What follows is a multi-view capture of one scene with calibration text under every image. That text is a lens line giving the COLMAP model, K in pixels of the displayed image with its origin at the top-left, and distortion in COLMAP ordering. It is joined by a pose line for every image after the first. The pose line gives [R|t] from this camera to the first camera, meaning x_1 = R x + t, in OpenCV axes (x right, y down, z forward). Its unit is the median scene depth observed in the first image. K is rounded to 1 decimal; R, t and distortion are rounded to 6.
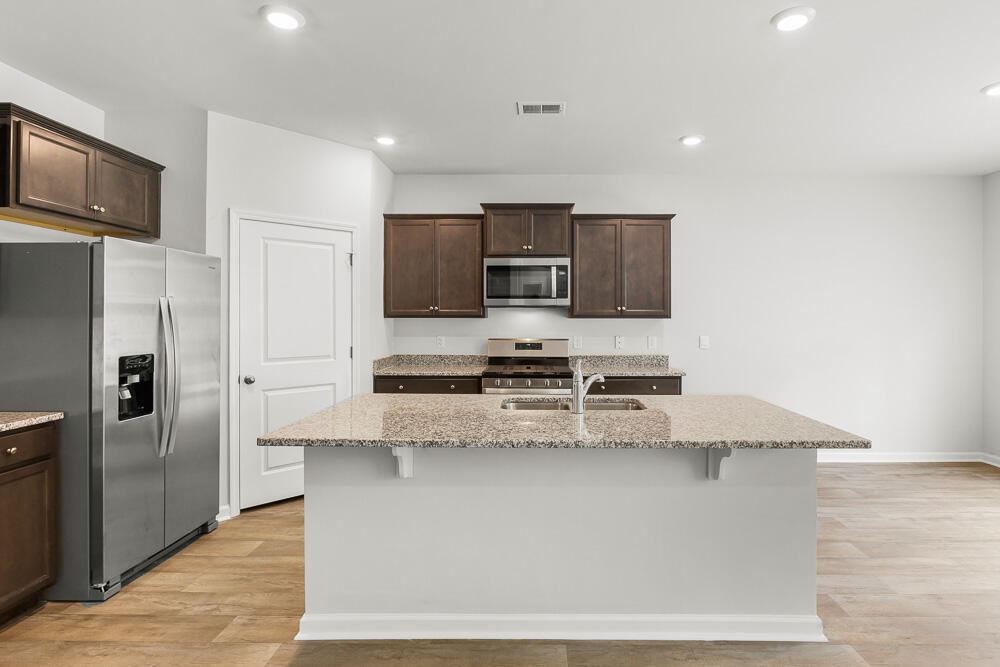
lens RADIAL K [[474.2, 0, 500.0], [0, 474.2, 333.5], [0, 0, 1]] dist [-0.012490, -0.000085]
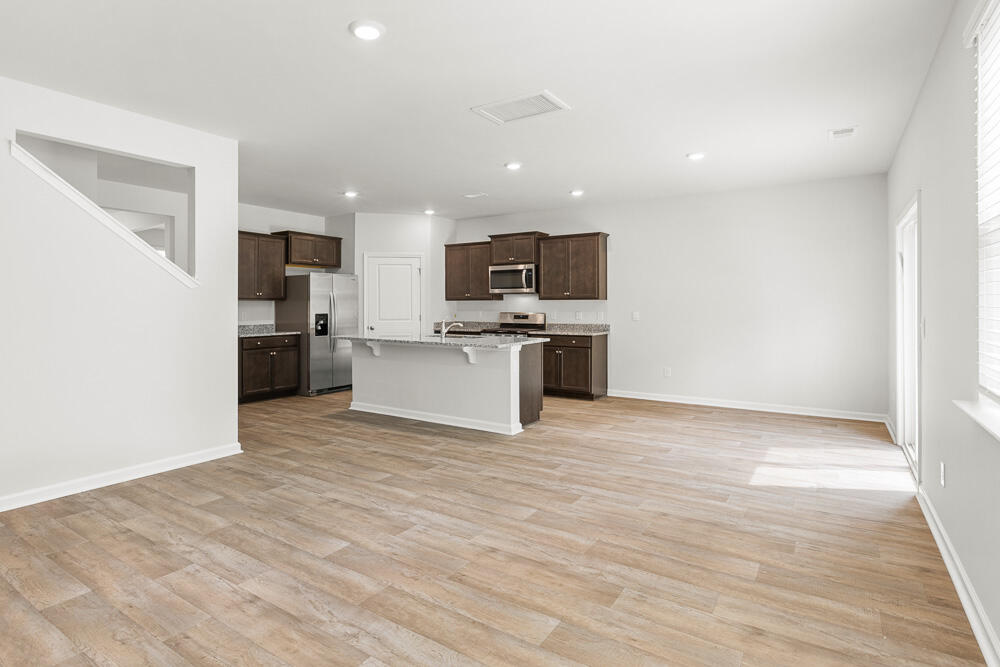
lens RADIAL K [[474.2, 0, 500.0], [0, 474.2, 333.5], [0, 0, 1]] dist [-0.012490, -0.000085]
pose [[0.865711, 0.029374, -0.499681, 0.896172], [-0.012556, 0.999237, 0.036986, 0.026056], [0.500386, -0.025746, 0.865420, -0.524992]]
